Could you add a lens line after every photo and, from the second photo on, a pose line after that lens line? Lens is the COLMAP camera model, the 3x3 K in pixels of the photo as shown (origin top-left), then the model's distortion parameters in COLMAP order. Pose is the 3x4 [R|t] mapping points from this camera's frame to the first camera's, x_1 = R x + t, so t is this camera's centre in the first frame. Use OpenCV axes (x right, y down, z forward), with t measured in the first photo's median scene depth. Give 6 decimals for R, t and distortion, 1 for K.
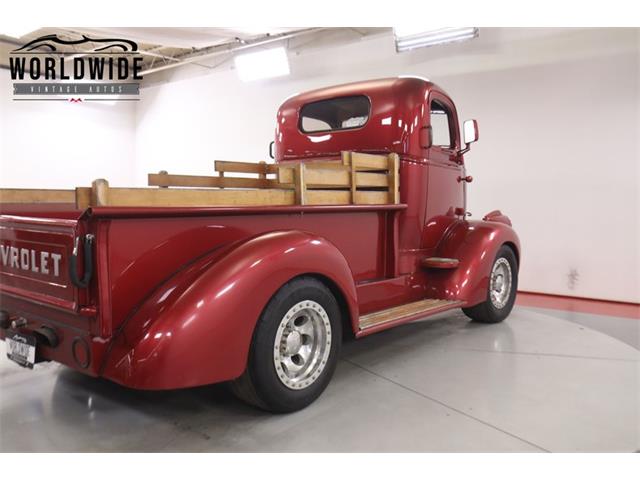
lens RADIAL K [[563.8, 0, 320.0], [0, 563.8, 240.0], [0, 0, 1]] dist [0.002759, 0.003607]
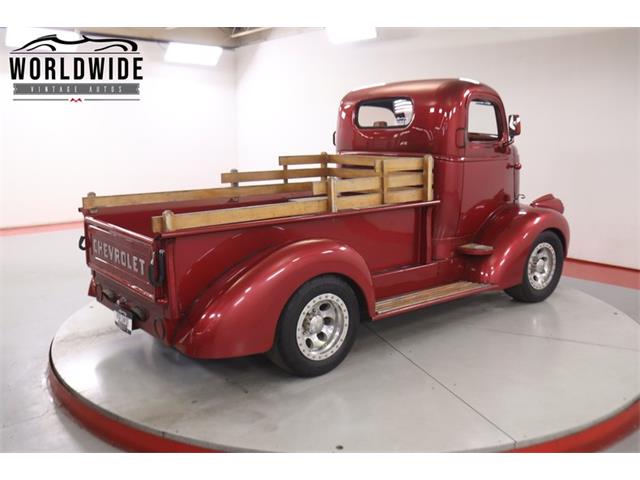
lens RADIAL K [[592.0, 0, 320.0], [0, 592.0, 240.0], [0, 0, 1]] dist [0.007908, 0.000015]
pose [[0.980259, 0.027198, -0.195836, 0.195160], [-0.006747, 0.994518, 0.104348, -0.134610], [0.197600, -0.100967, 0.975069, -0.269149]]
